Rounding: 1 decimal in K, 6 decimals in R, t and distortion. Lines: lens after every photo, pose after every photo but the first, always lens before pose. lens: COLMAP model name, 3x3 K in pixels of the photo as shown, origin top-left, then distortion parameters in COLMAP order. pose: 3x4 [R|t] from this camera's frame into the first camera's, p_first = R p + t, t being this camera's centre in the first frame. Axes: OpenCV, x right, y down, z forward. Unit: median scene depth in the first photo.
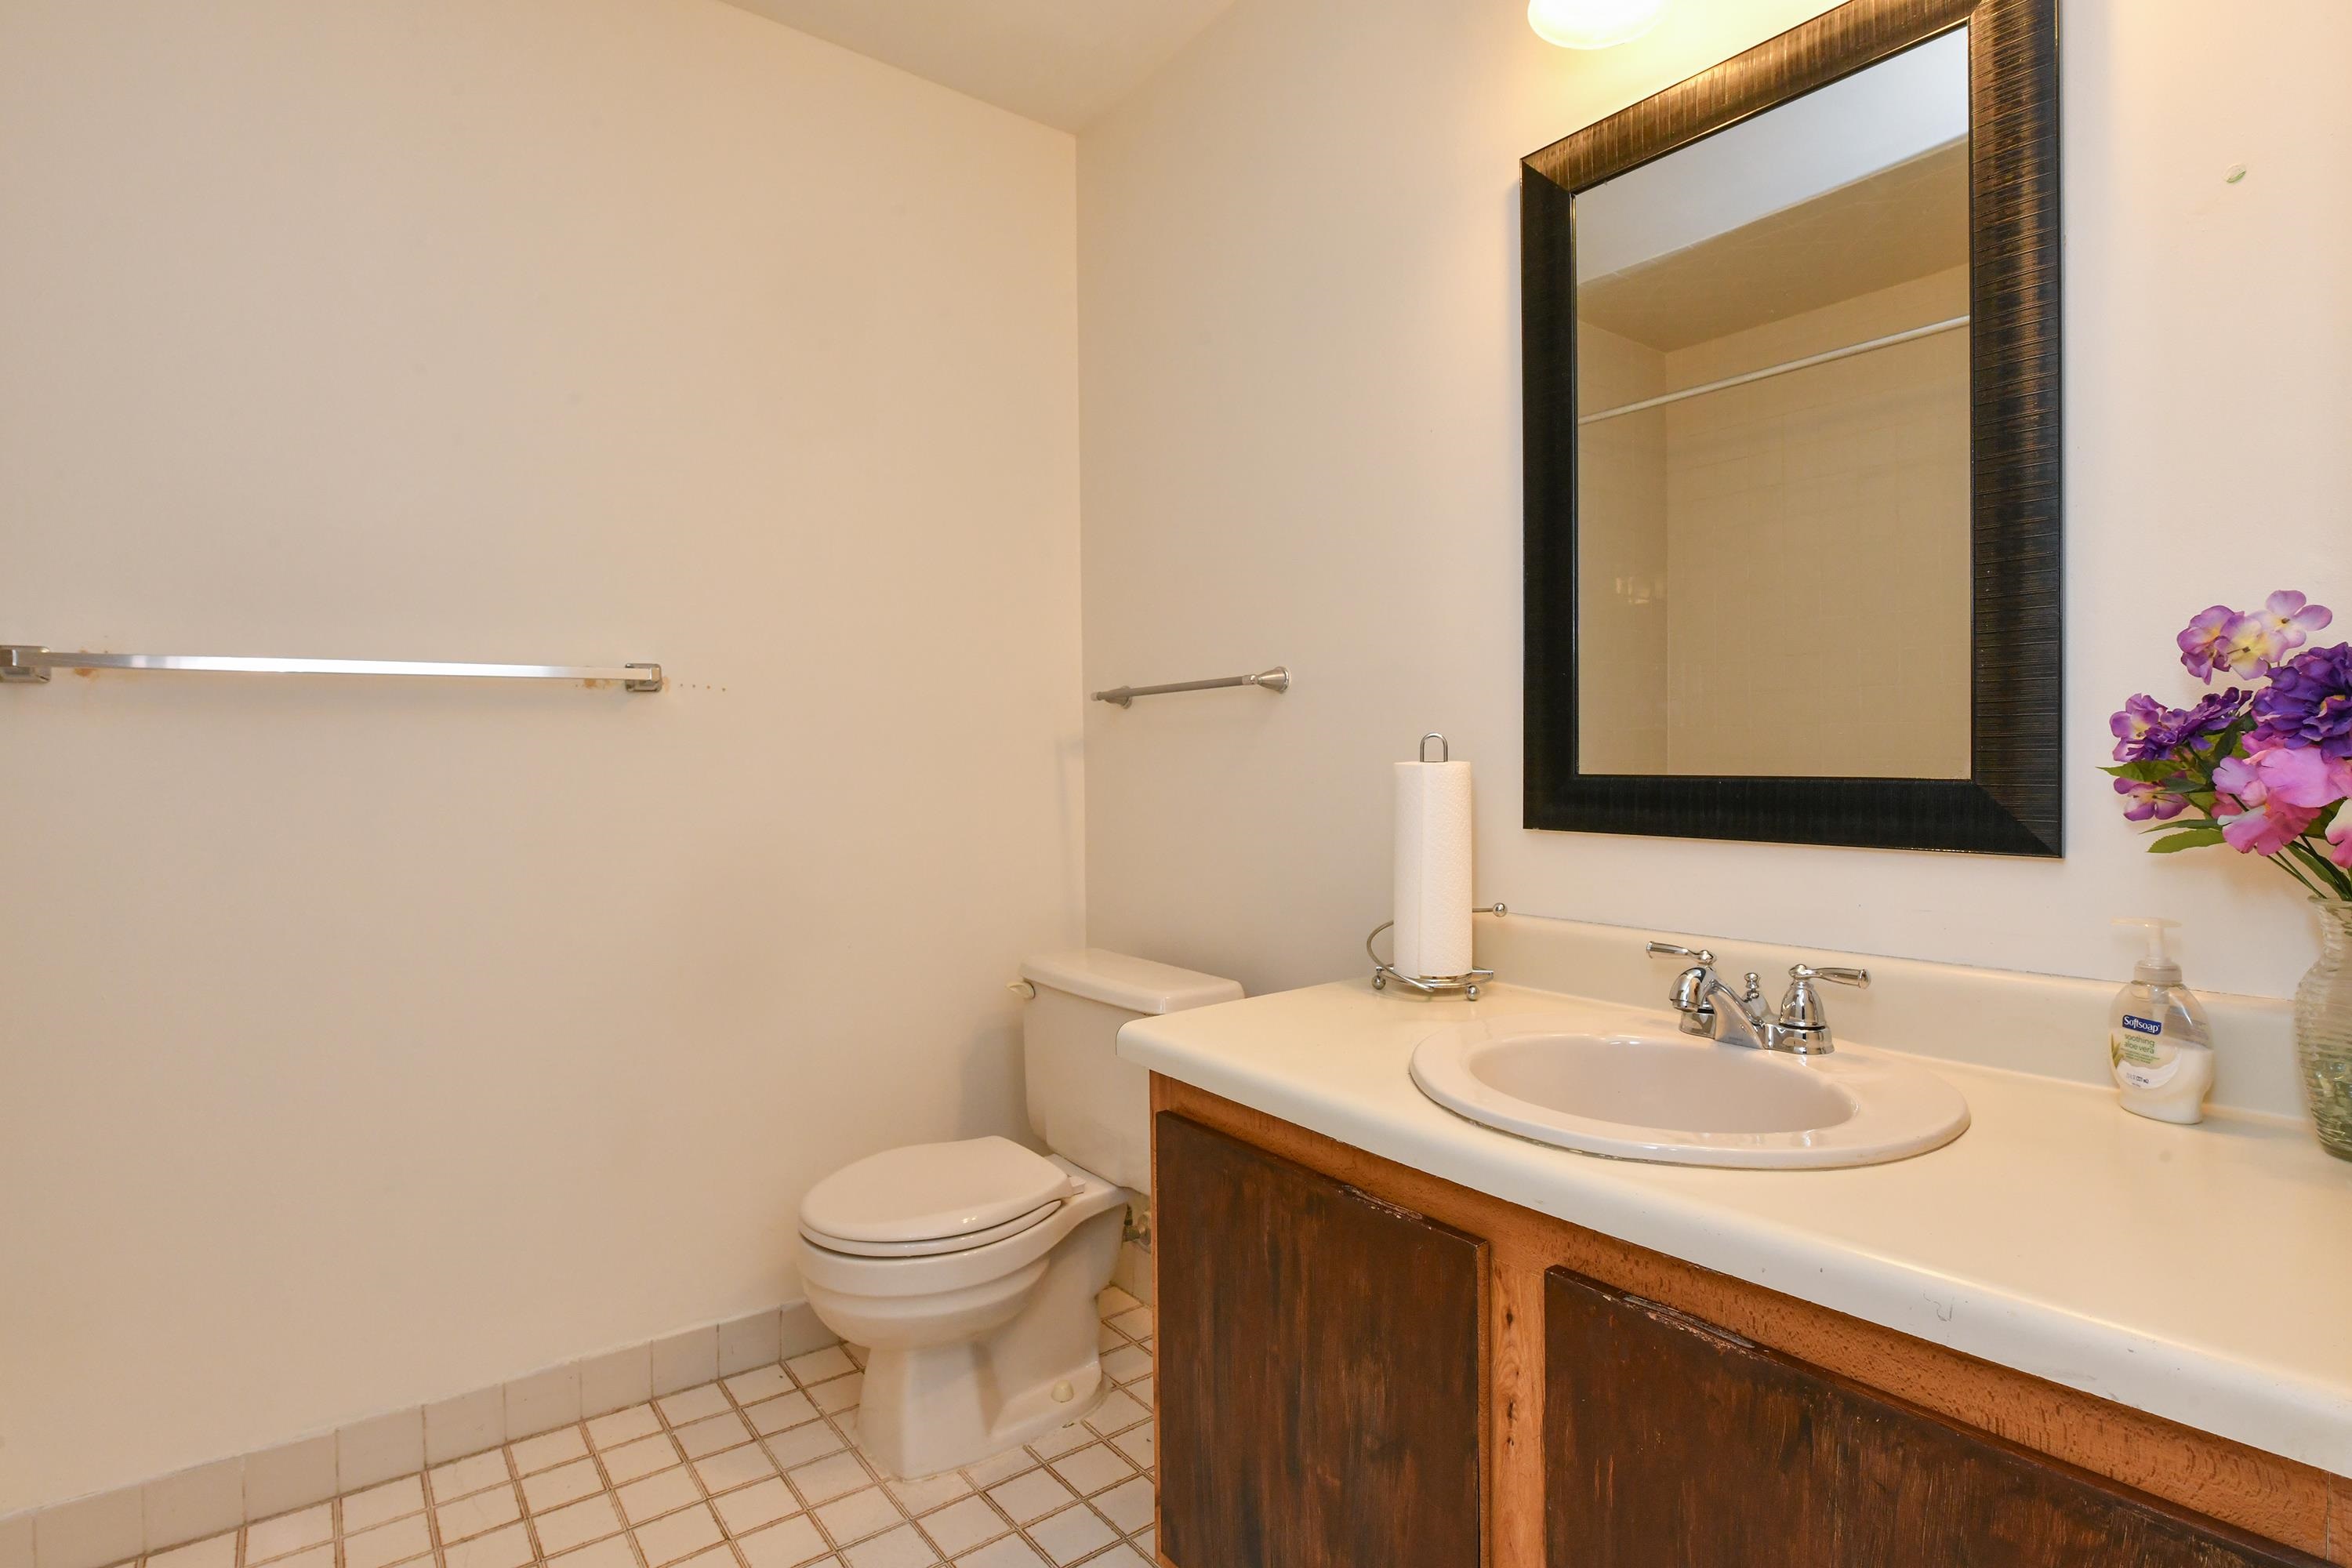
lens RADIAL K [[1157.1, 0, 1141.9], [0, 1157.1, 774.7], [0, 0, 1]] dist [-0.006532, -0.003801]
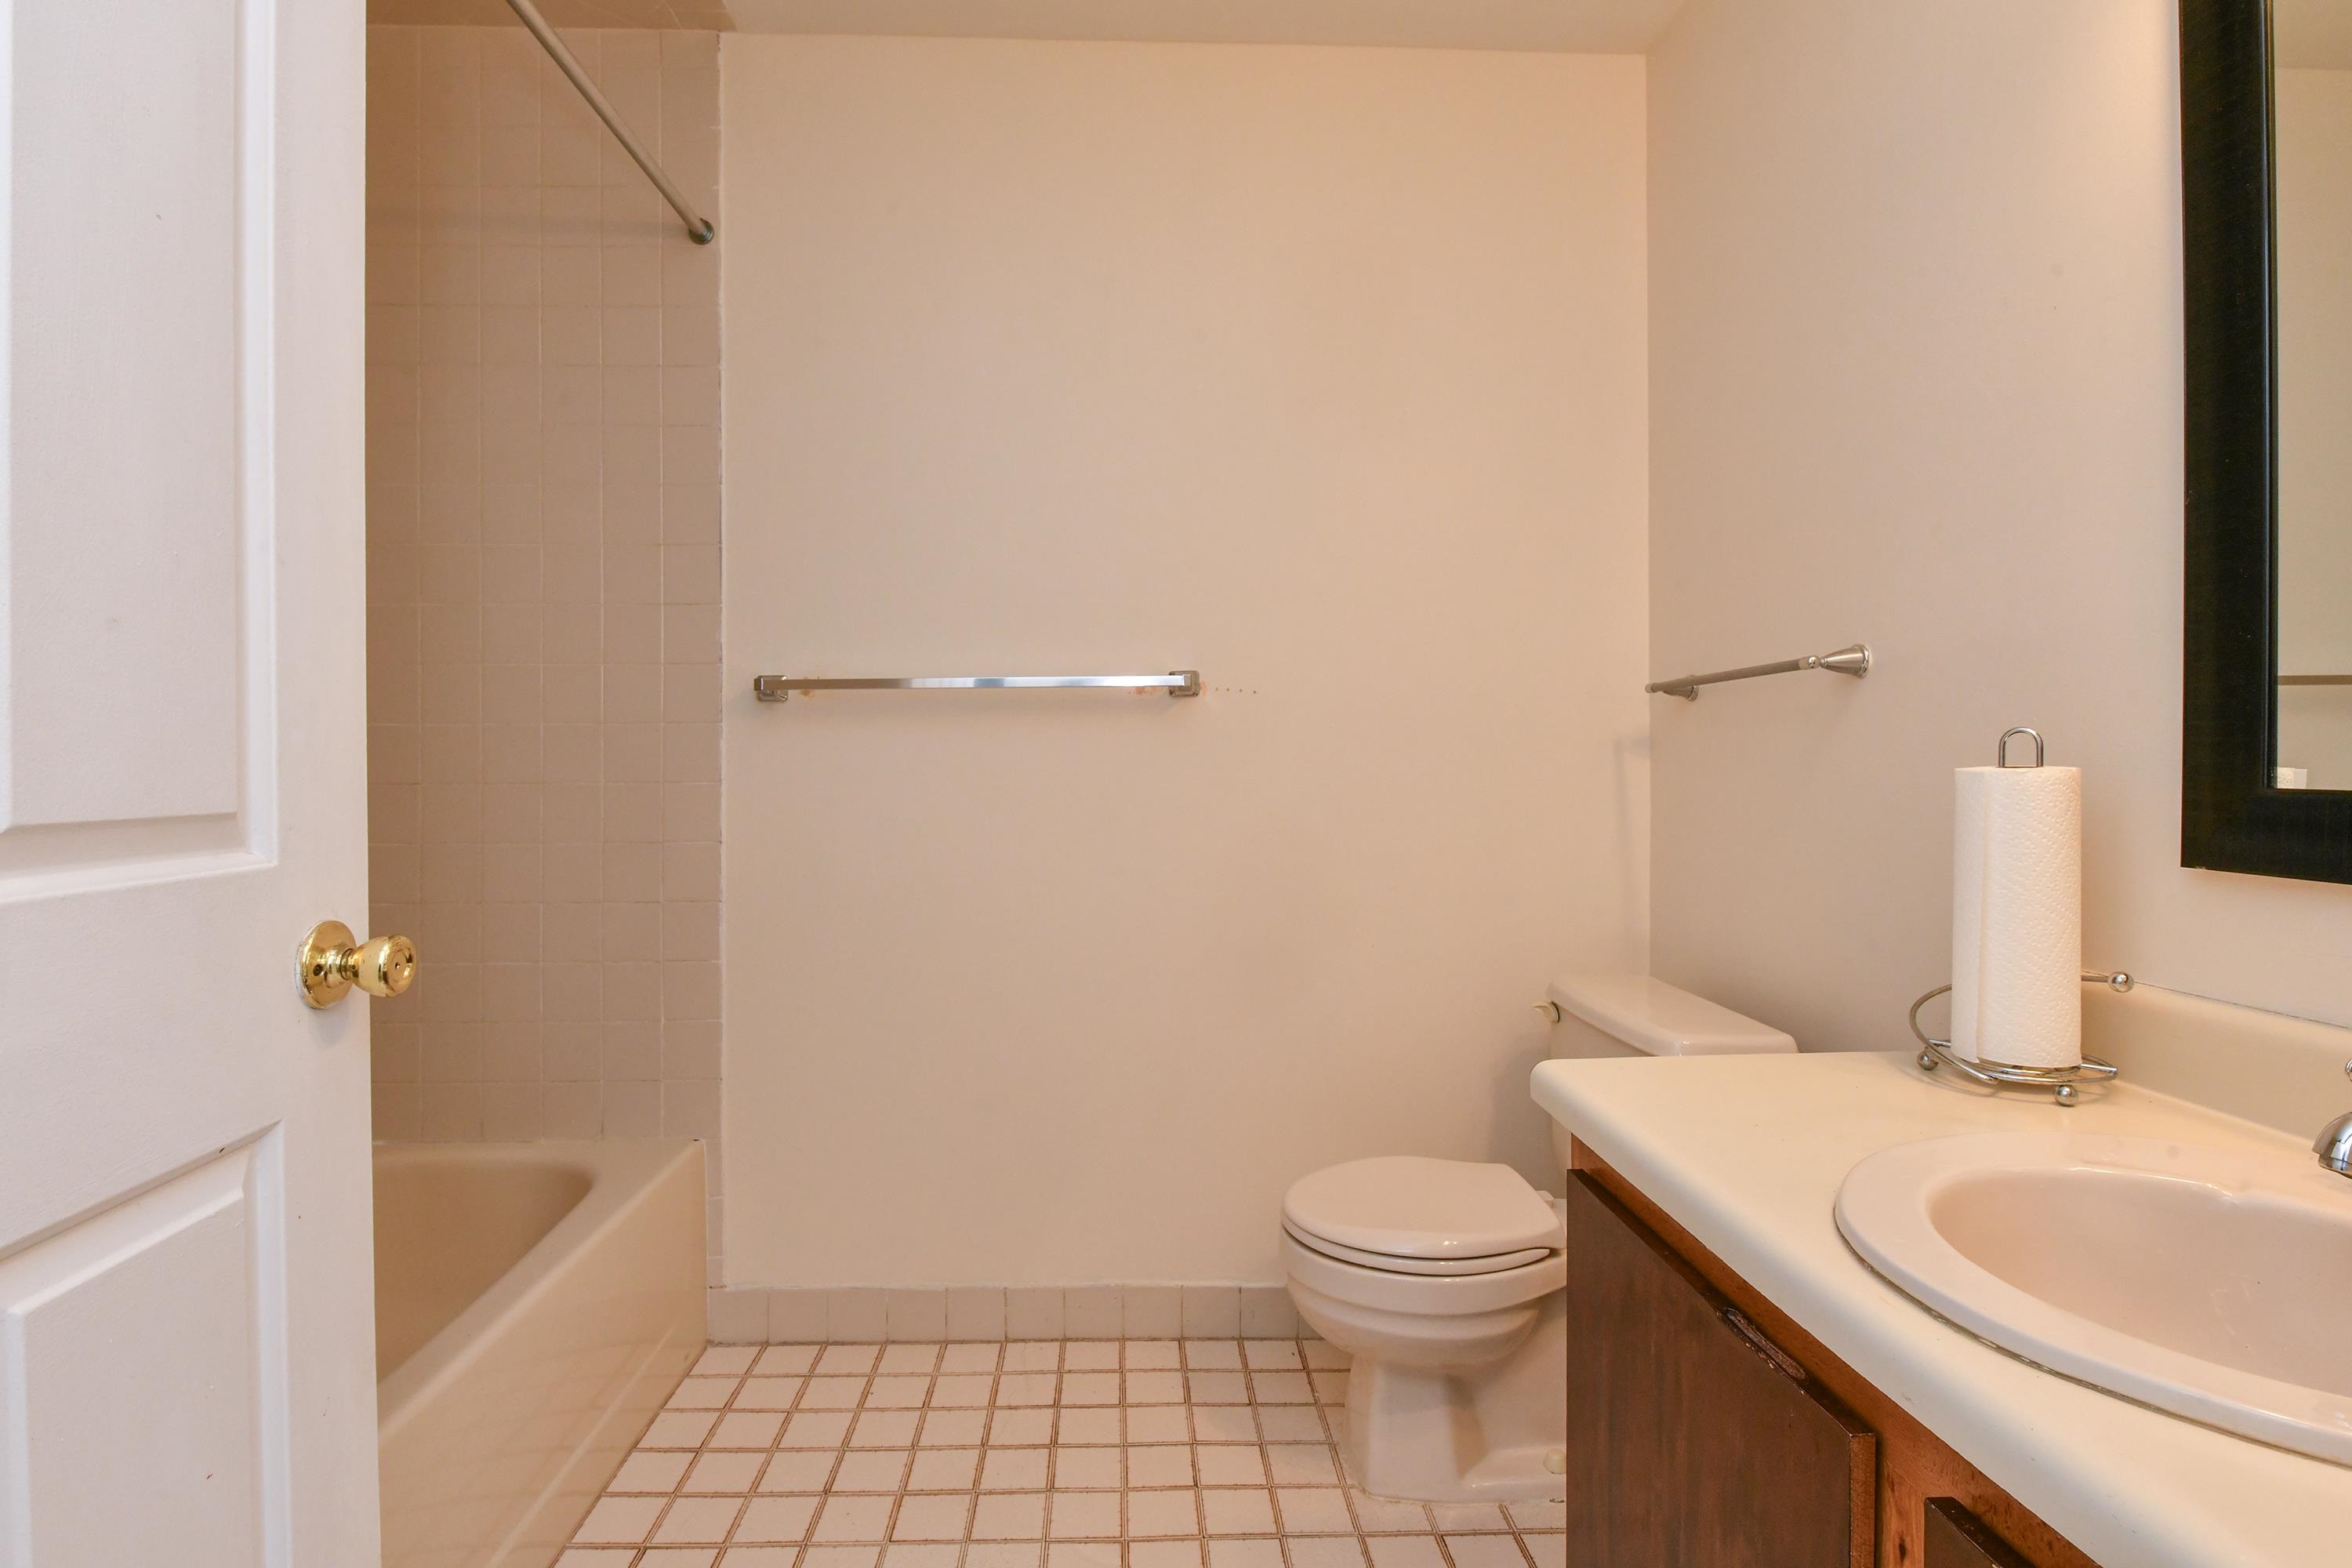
lens RADIAL K [[1157.1, 0, 1166.2], [0, 1157.1, 774.0], [0, 0, 1]] dist [-0.006532, -0.003801]
pose [[0.817911, 0.012694, -0.575204, 0.210702], [-0.011549, 0.999917, 0.005646, -0.004427], [0.575228, 0.002025, 0.817990, 0.096328]]
